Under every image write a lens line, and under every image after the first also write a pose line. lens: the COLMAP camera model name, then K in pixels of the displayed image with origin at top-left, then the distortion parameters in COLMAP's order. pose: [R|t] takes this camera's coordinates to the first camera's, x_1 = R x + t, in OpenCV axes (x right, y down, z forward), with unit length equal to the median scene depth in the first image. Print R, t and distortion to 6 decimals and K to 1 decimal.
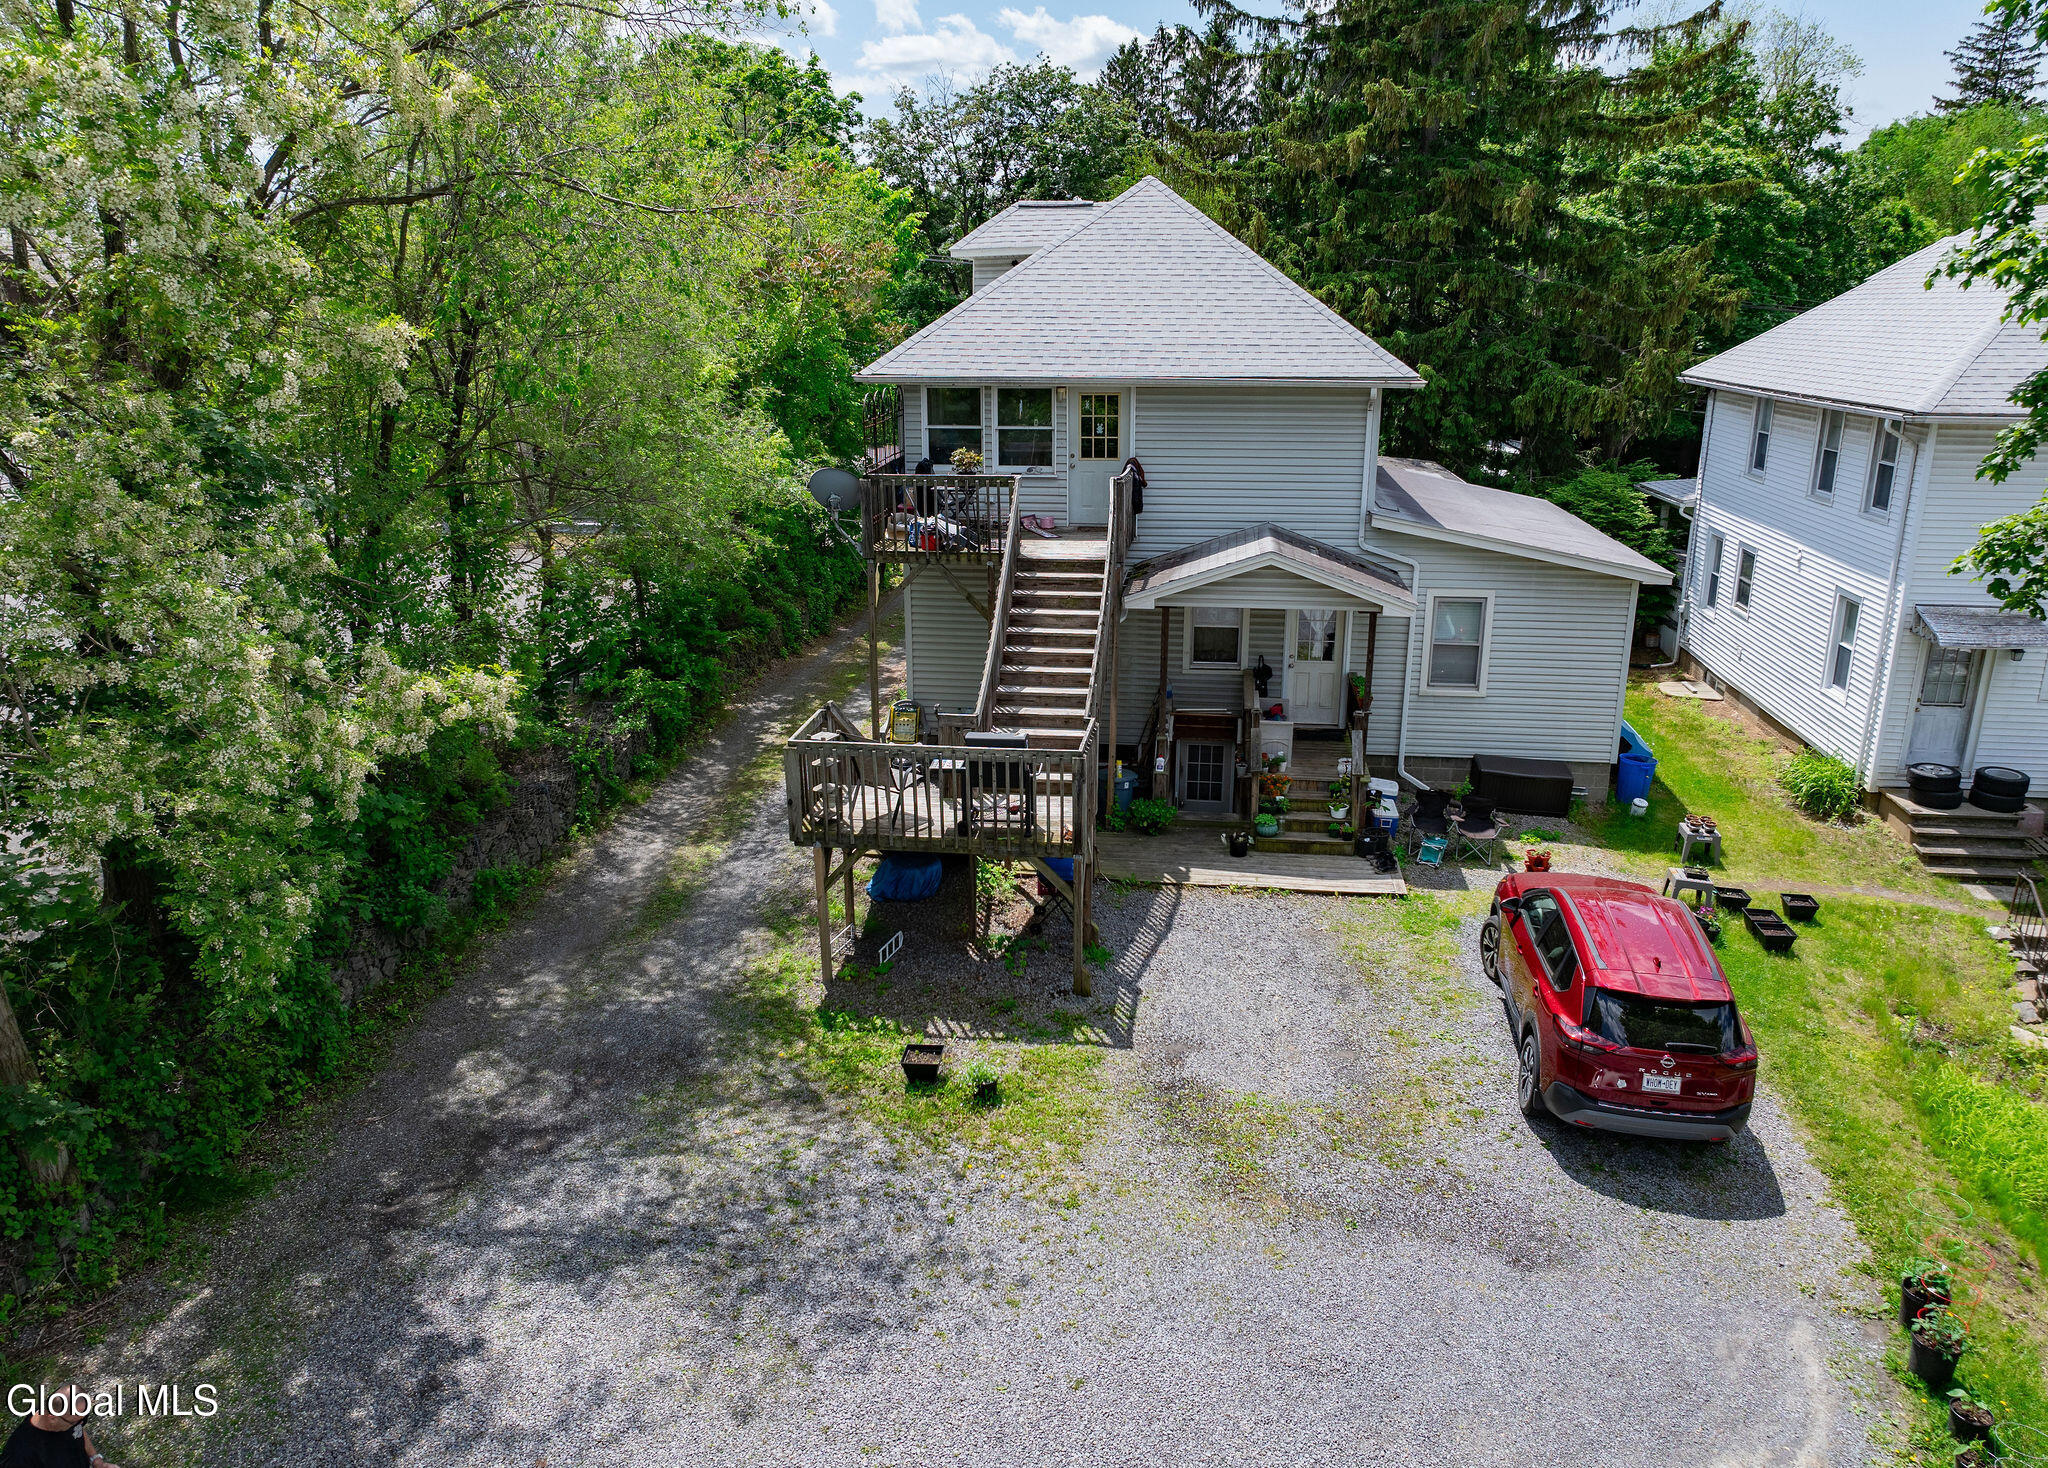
lens RADIAL K [[1393.3, 0, 1024.0], [0, 1393.3, 734.0], [0, 0, 1]] dist [-0.000637, -0.078974]
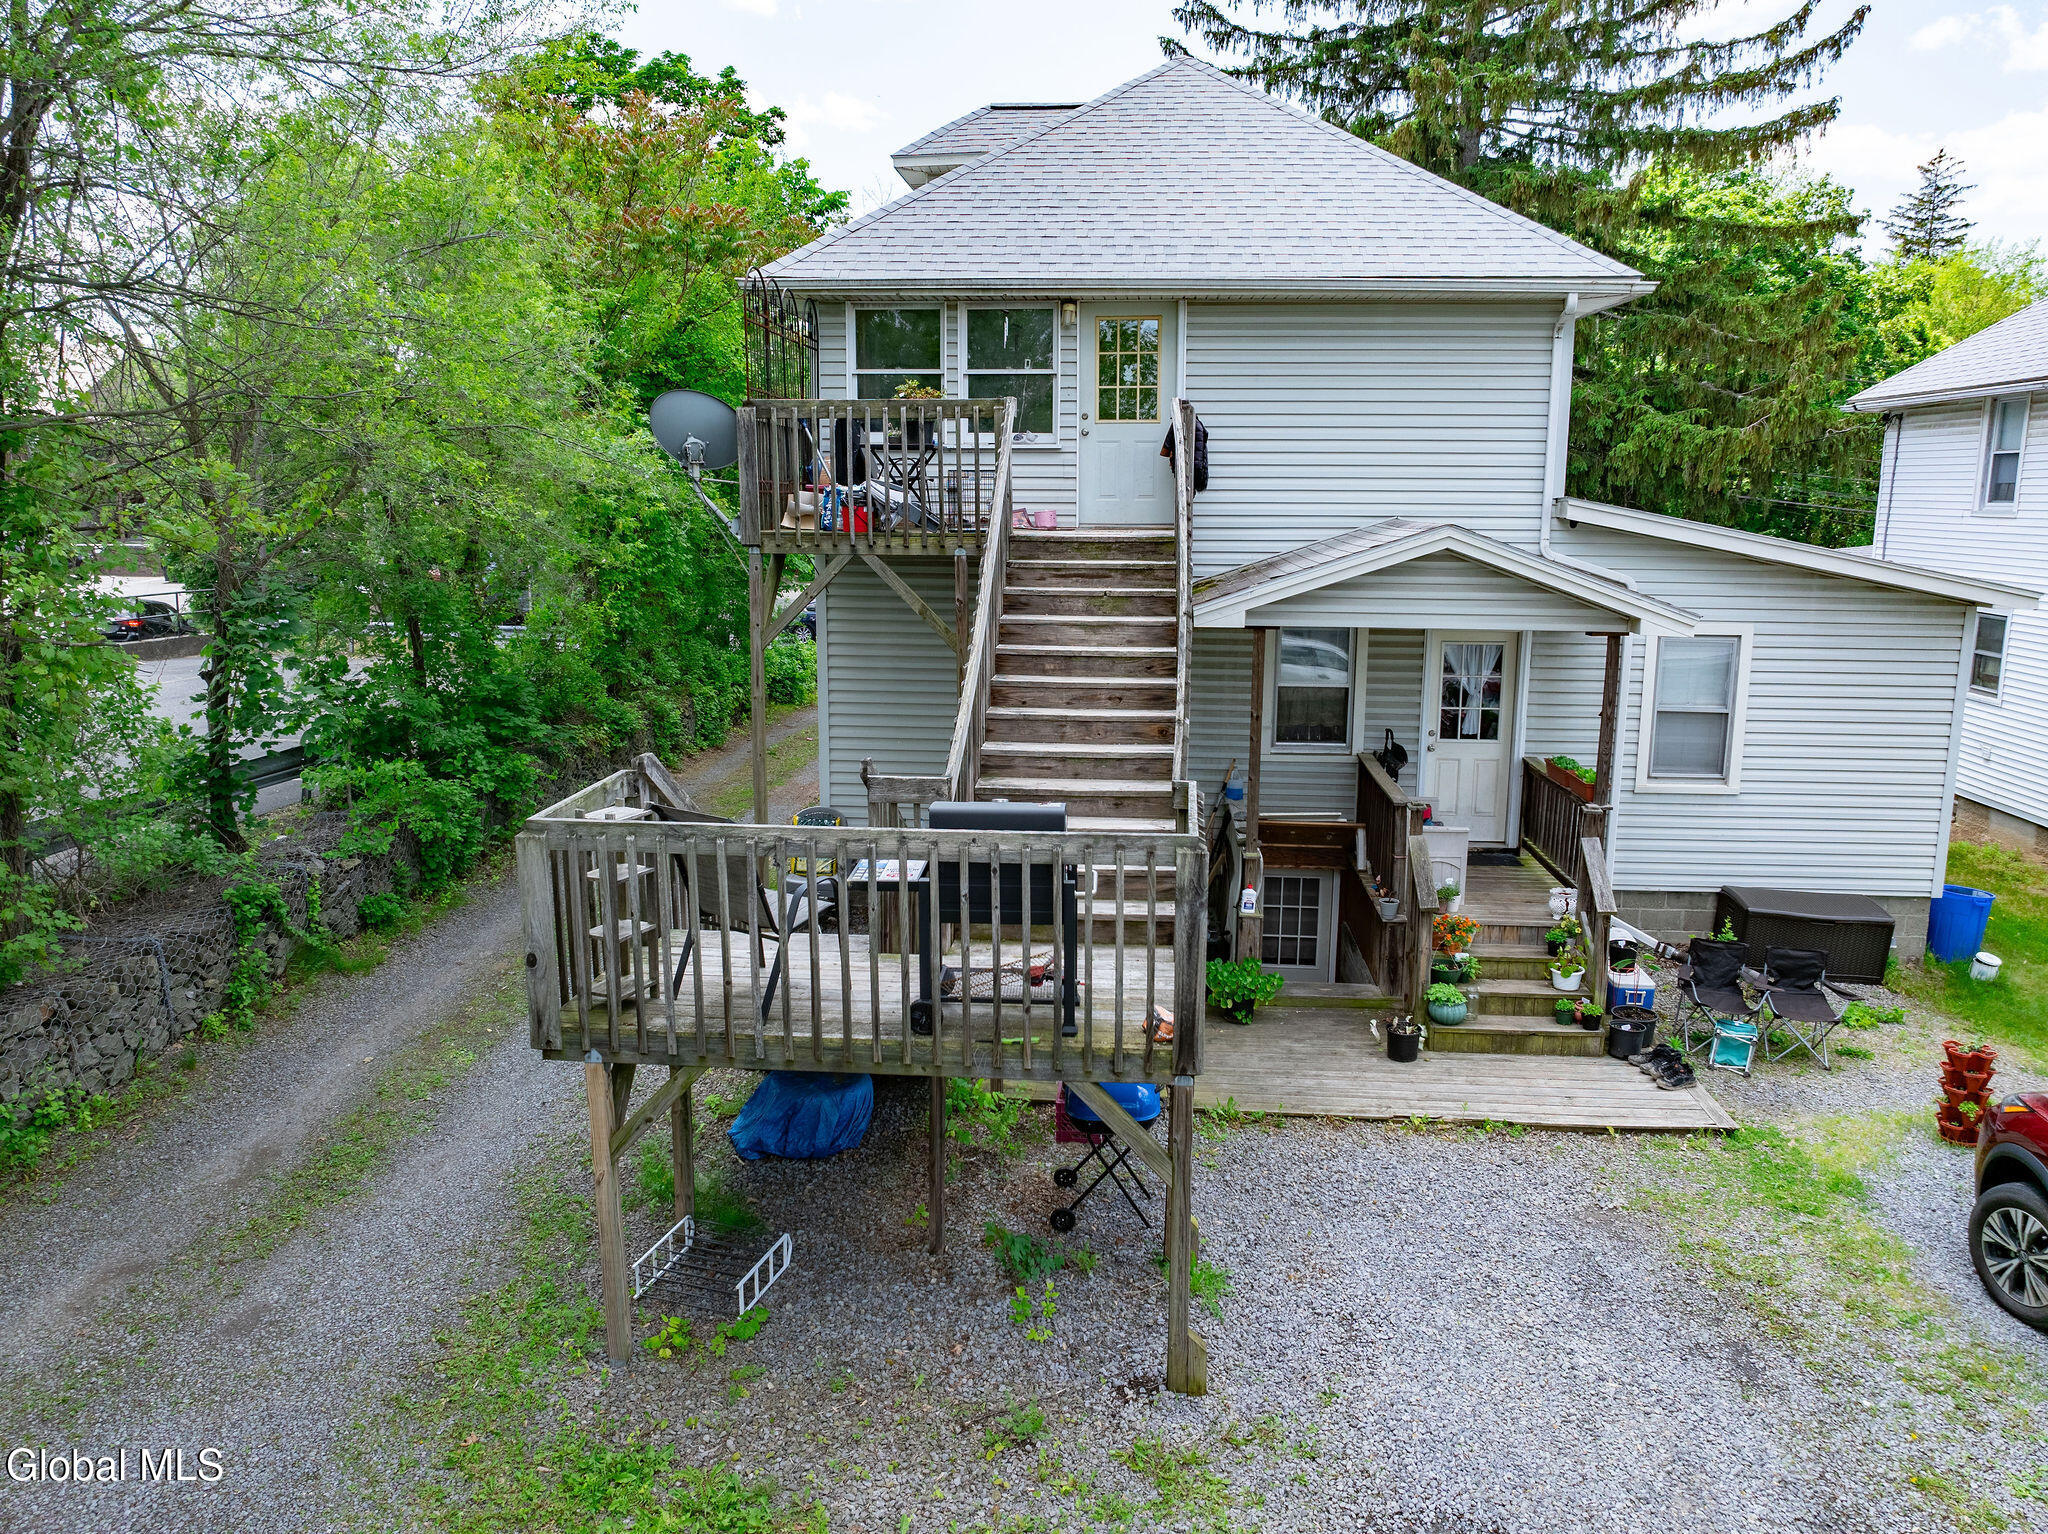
lens RADIAL K [[1378.4, 0, 1024.0], [0, 1378.4, 767.0], [0, 0, 1]] dist [-0.039960, 0.001160]
pose [[0.998774, 0.000386, 0.049496, -0.026282], [0.004835, 0.994427, -0.105320, 0.027322], [-0.049261, 0.105431, 0.993206, 0.439416]]
